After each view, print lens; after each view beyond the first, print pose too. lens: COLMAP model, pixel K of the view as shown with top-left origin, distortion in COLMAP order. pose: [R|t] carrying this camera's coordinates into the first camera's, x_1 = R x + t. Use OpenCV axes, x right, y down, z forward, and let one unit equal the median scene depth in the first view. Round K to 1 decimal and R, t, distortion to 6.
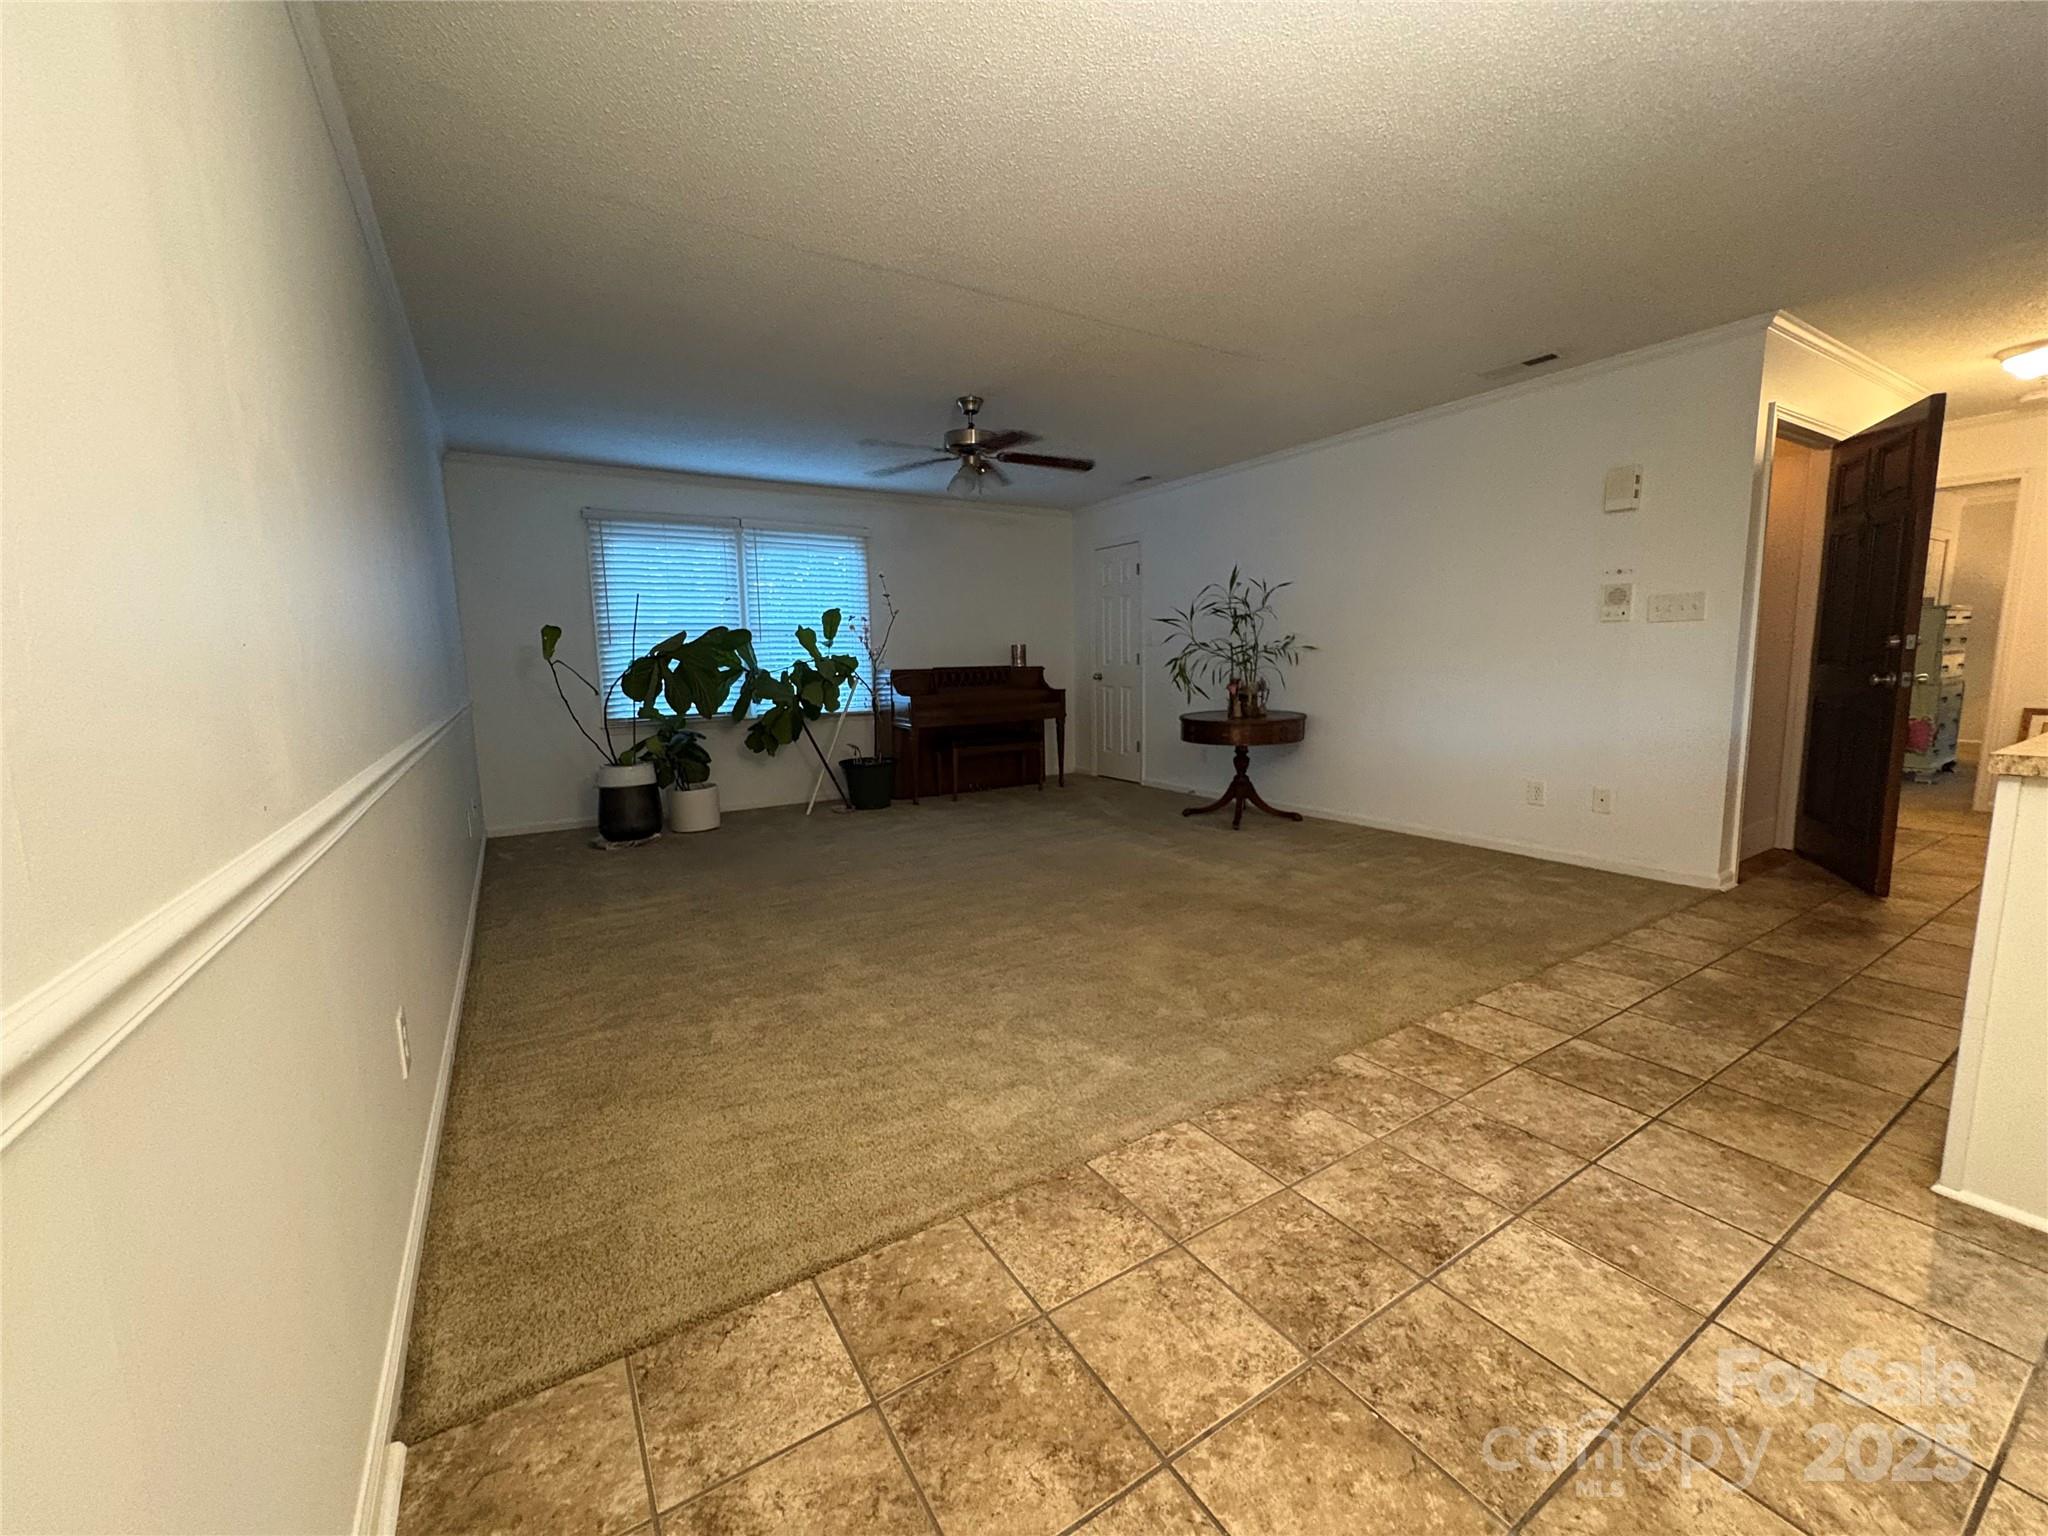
lens RADIAL K [[821.1, 0, 1025.3], [0, 821.1, 768.3], [0, 0, 1]] dist [0.000019, 0.000154]
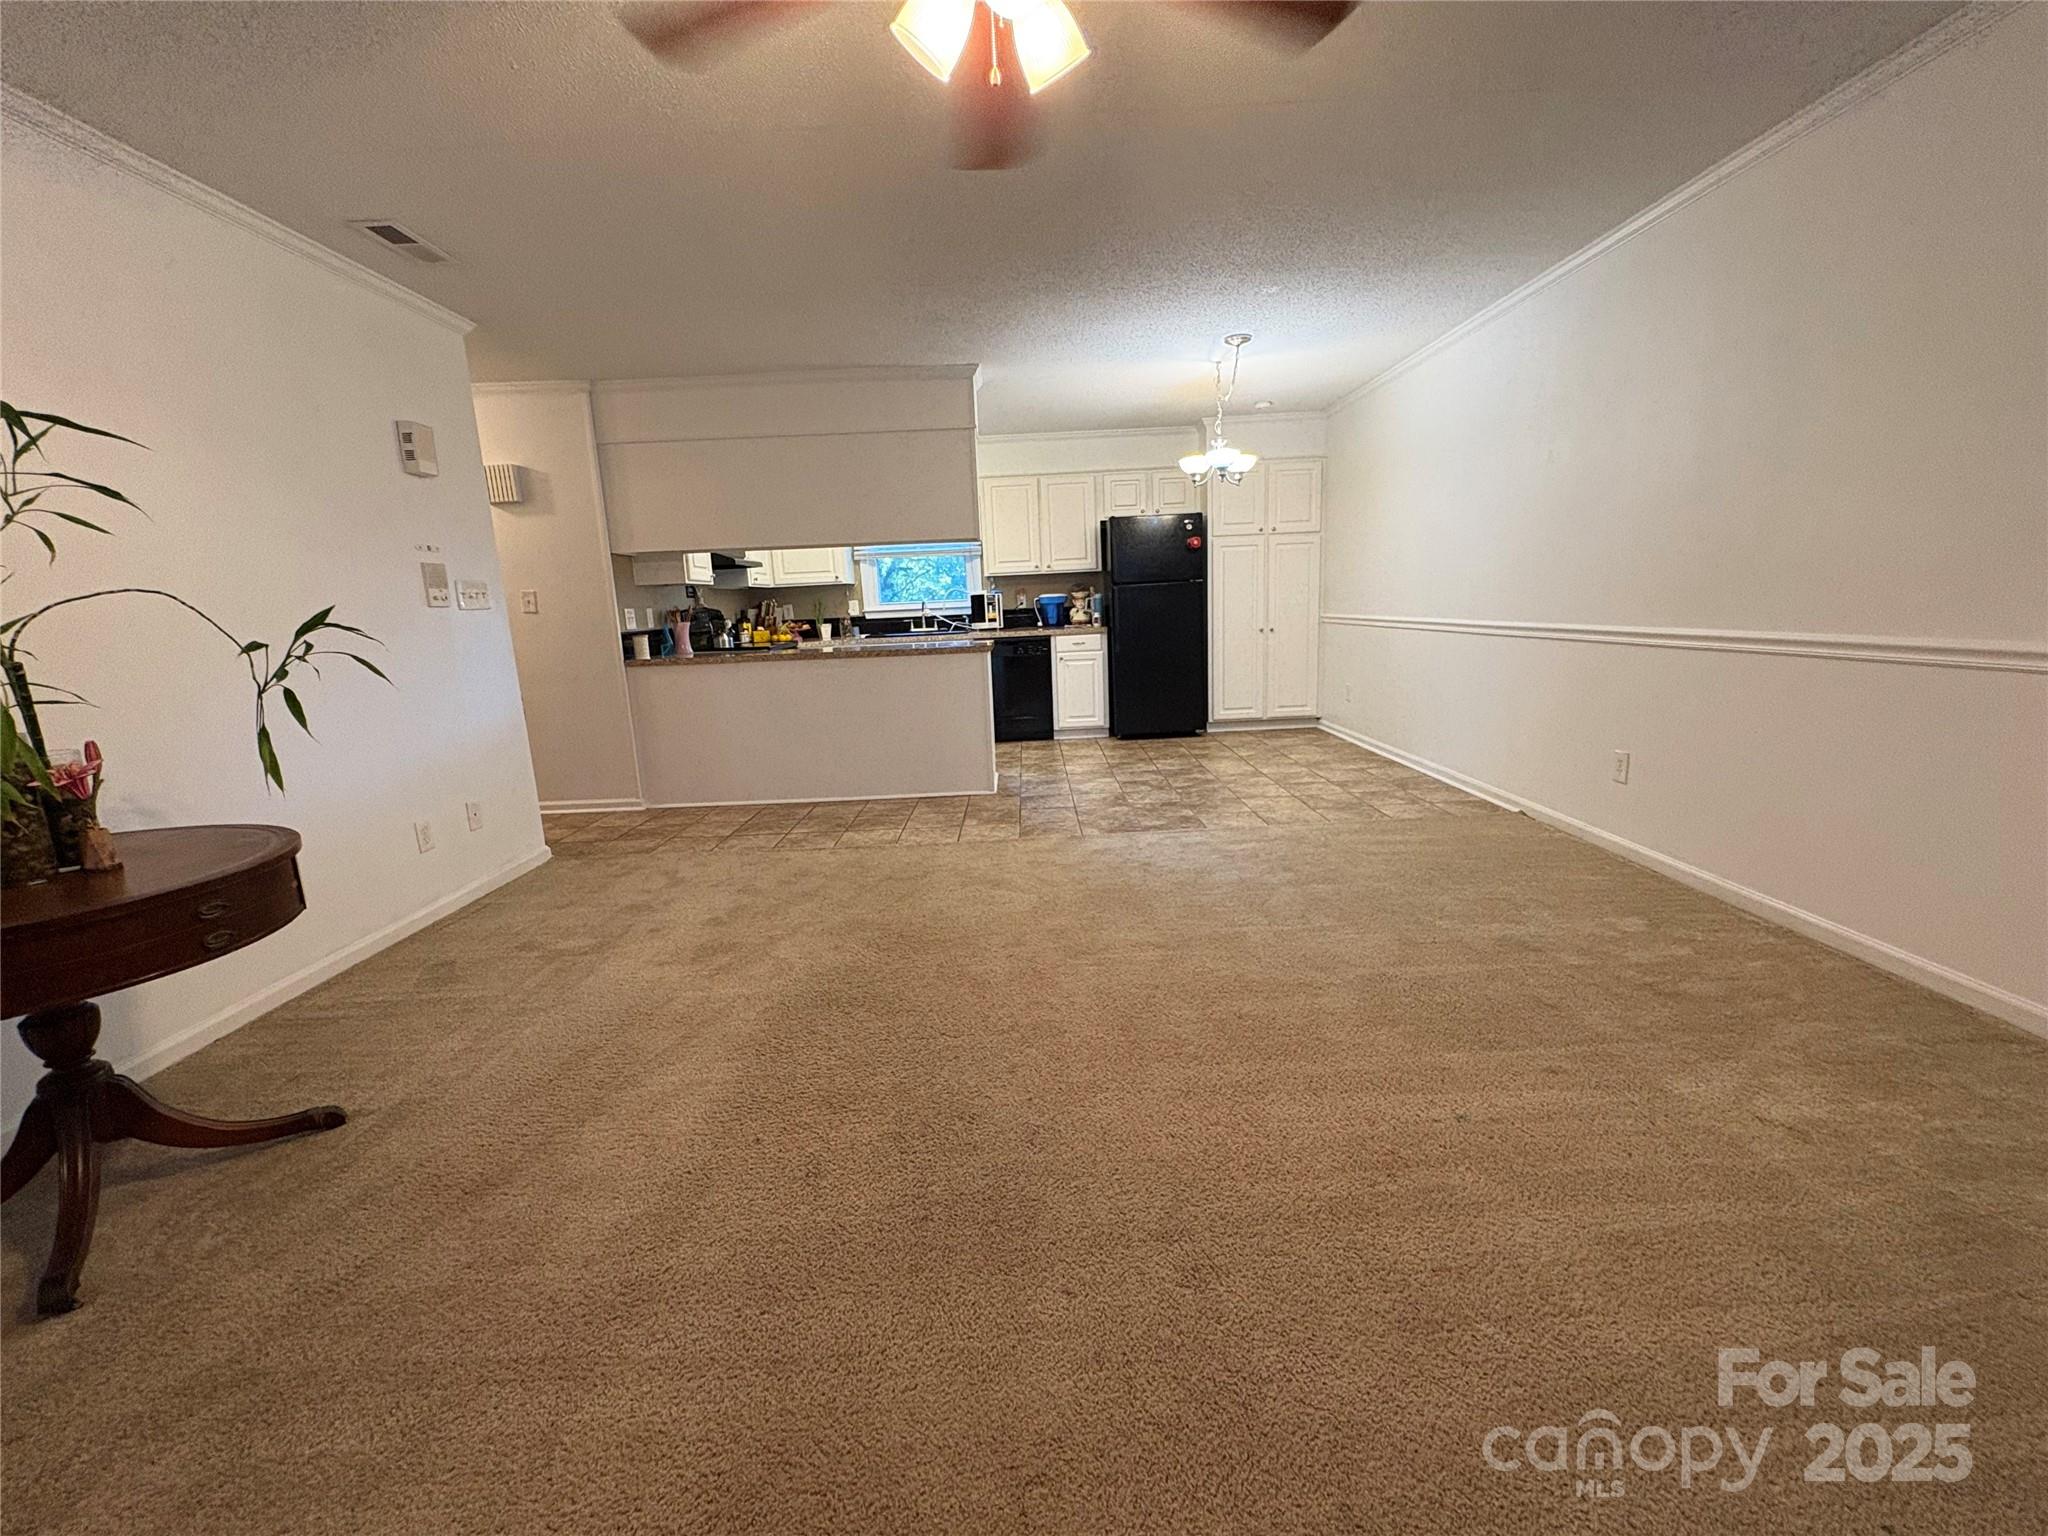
lens RADIAL K [[821.1, 0, 1025.5], [0, 821.1, 766.1], [0, 0, 1]] dist [0.000019, 0.000154]
pose [[-0.846547, -0.043094, 0.530566, -0.398155], [0.134856, 0.946840, 0.292074, -0.303695], [-0.514948, 0.318805, -0.795734, 2.263264]]
